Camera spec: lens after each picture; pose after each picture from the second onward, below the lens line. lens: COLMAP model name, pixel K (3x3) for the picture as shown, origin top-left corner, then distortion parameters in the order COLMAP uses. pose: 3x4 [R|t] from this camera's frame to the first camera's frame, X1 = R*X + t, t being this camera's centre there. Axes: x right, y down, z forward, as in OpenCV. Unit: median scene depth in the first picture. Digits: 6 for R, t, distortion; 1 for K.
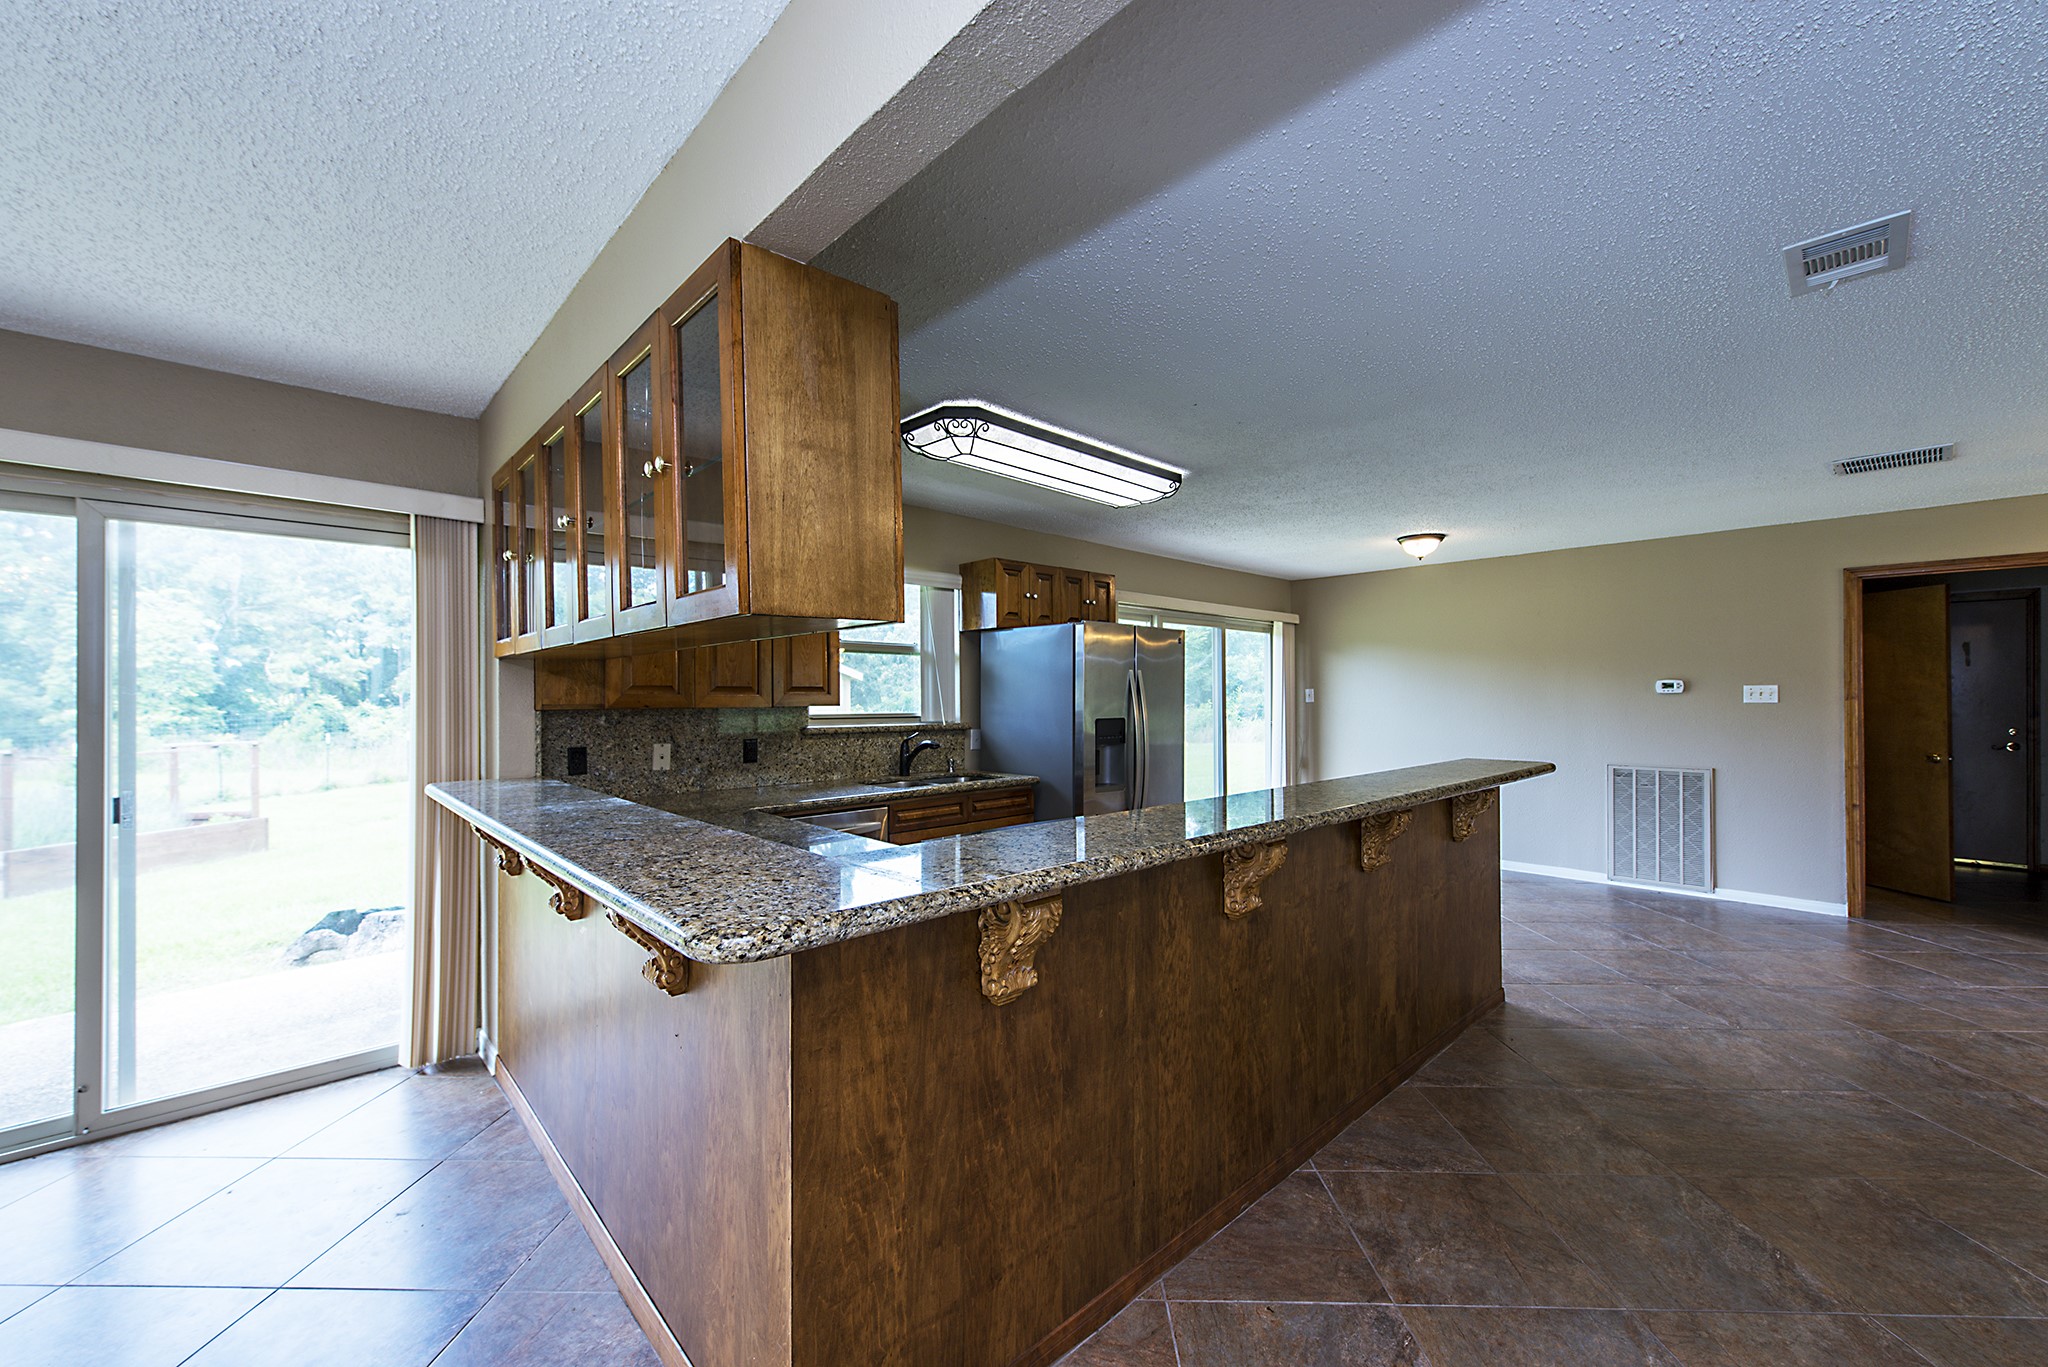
lens RADIAL K [[798.8, 0, 1022.3], [0, 798.8, 695.5], [0, 0, 1]] dist [0.009585, -0.001990]
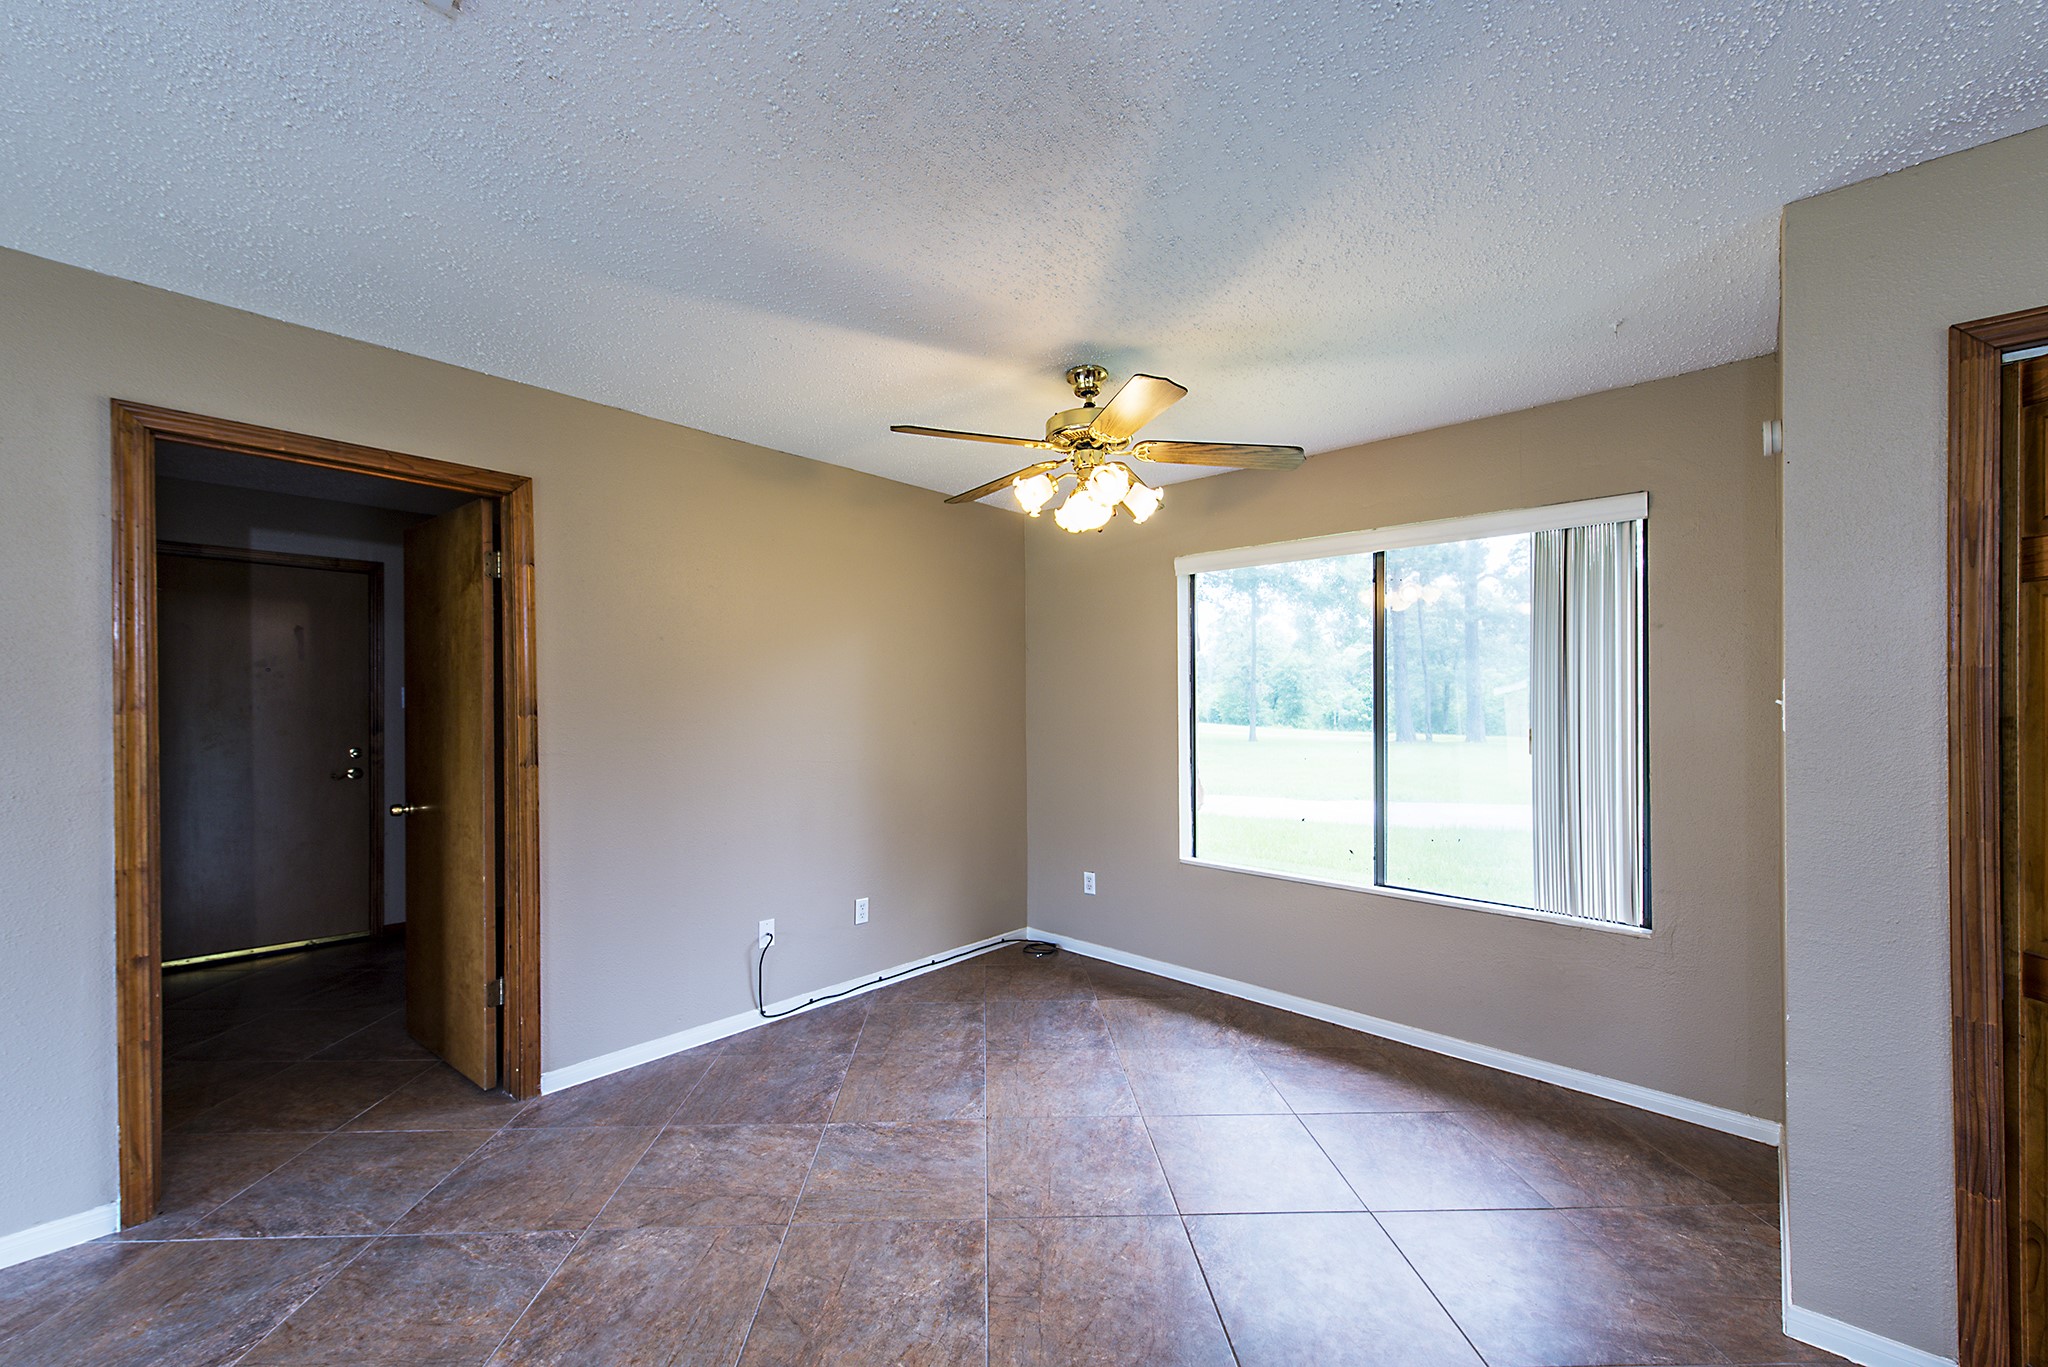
lens RADIAL K [[798.5, 0, 1023.3], [0, 798.5, 709.5], [0, 0, 1]] dist [0.010329, -0.002444]
pose [[-0.073664, -0.003644, 0.997276, 0.988983], [-0.005934, 0.999977, 0.003216, -0.000103], [-0.997265, -0.005681, -0.073684, 0.972795]]
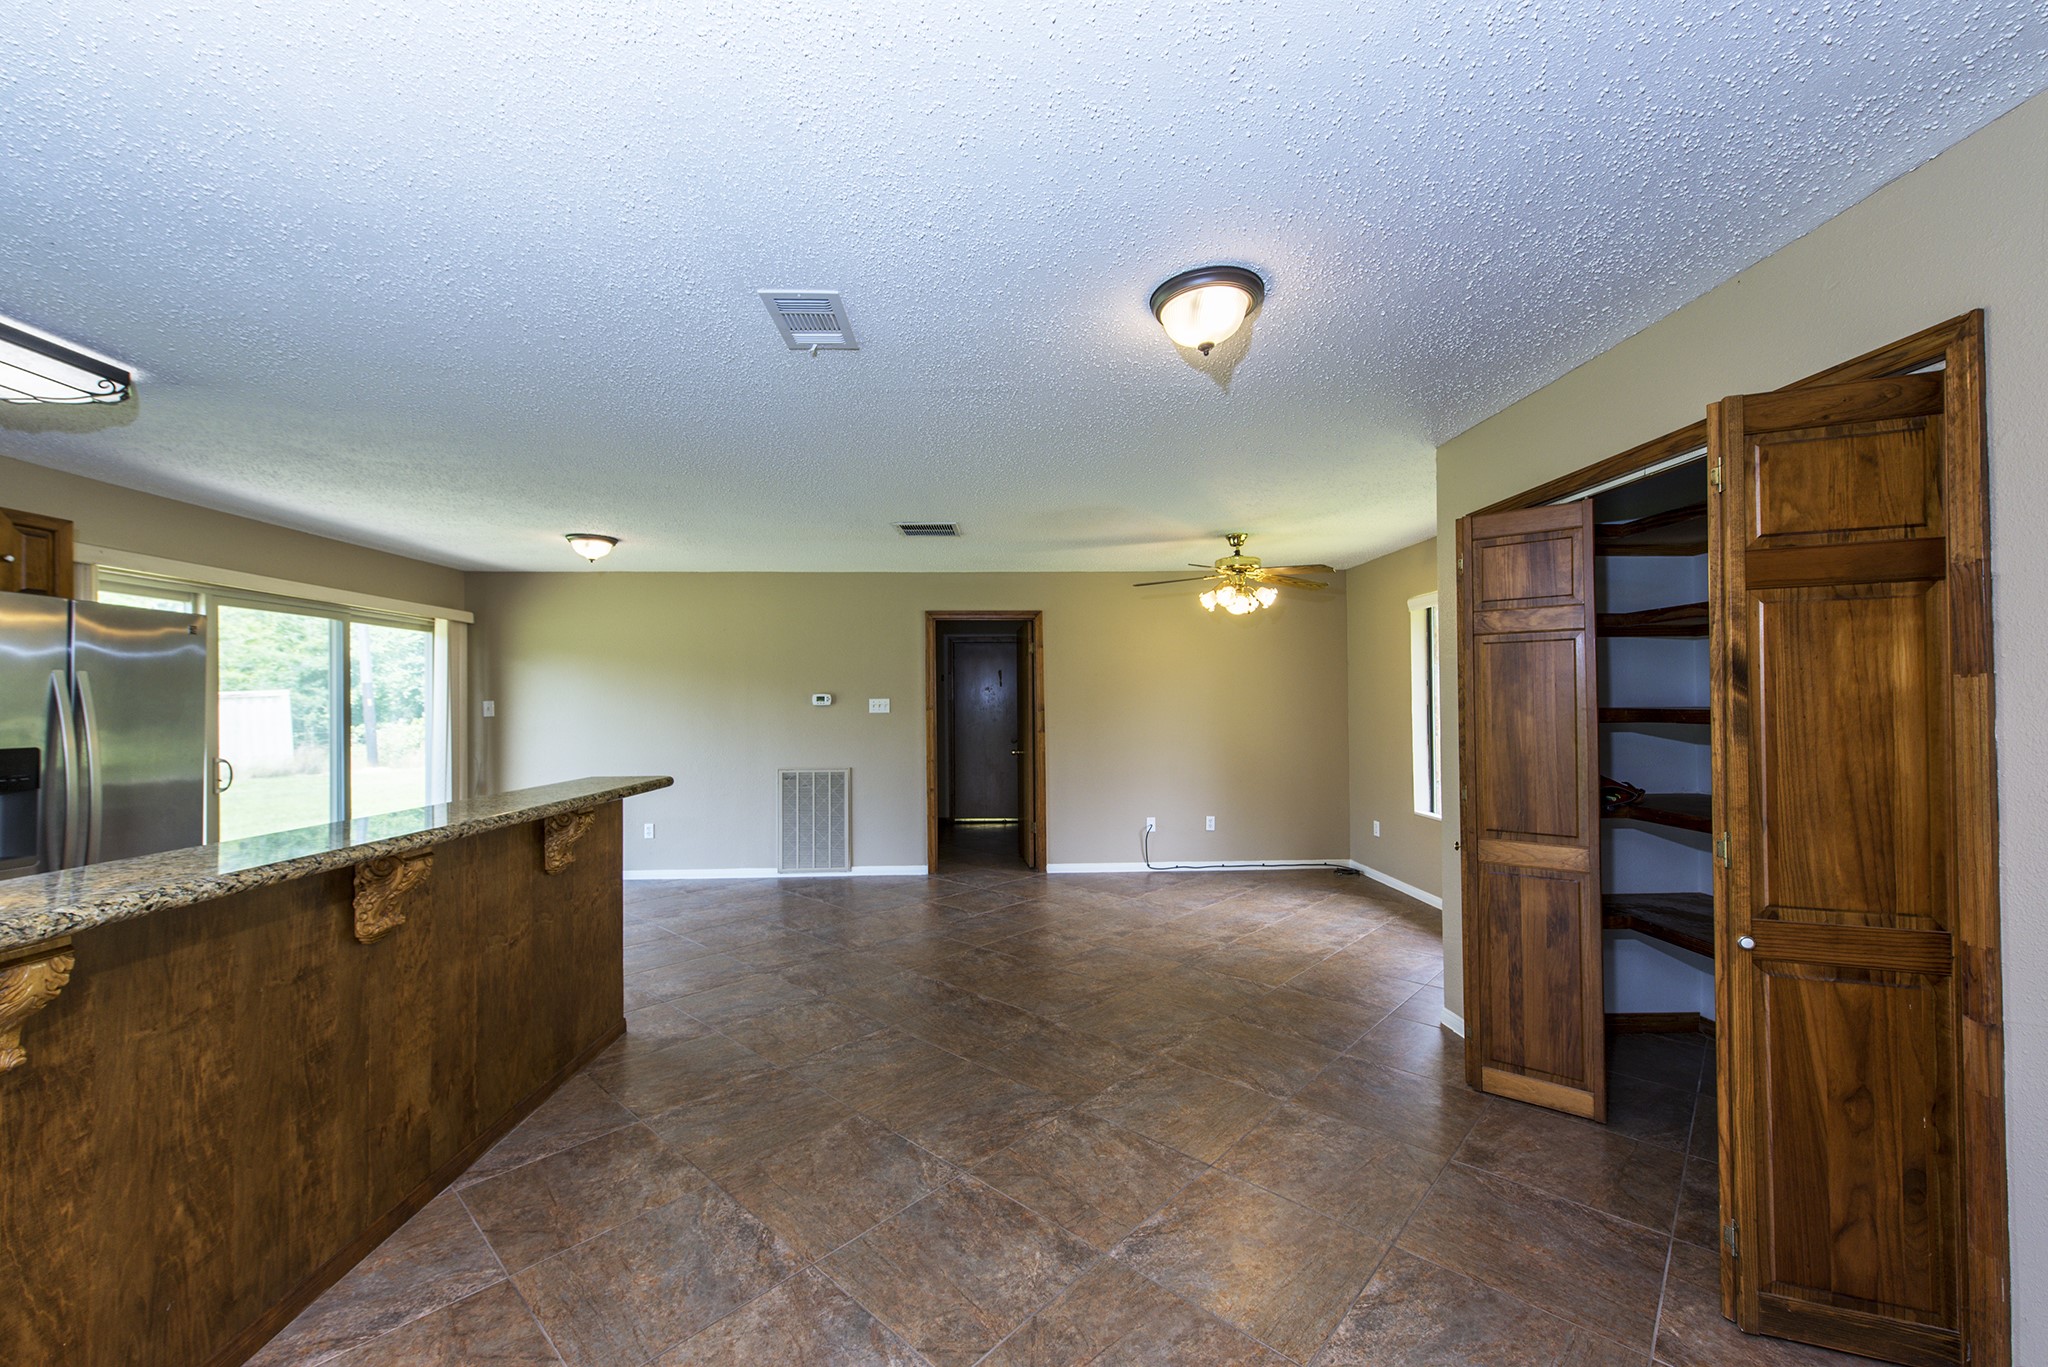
lens RADIAL K [[798.8, 0, 1022.3], [0, 798.8, 695.5], [0, 0, 1]] dist [0.009585, -0.001990]
pose [[0.660709, 0.007056, 0.750609, 0.242747], [0.004212, 0.999905, -0.013107, -0.001102], [-0.750630, 0.011822, 0.660617, 0.024953]]
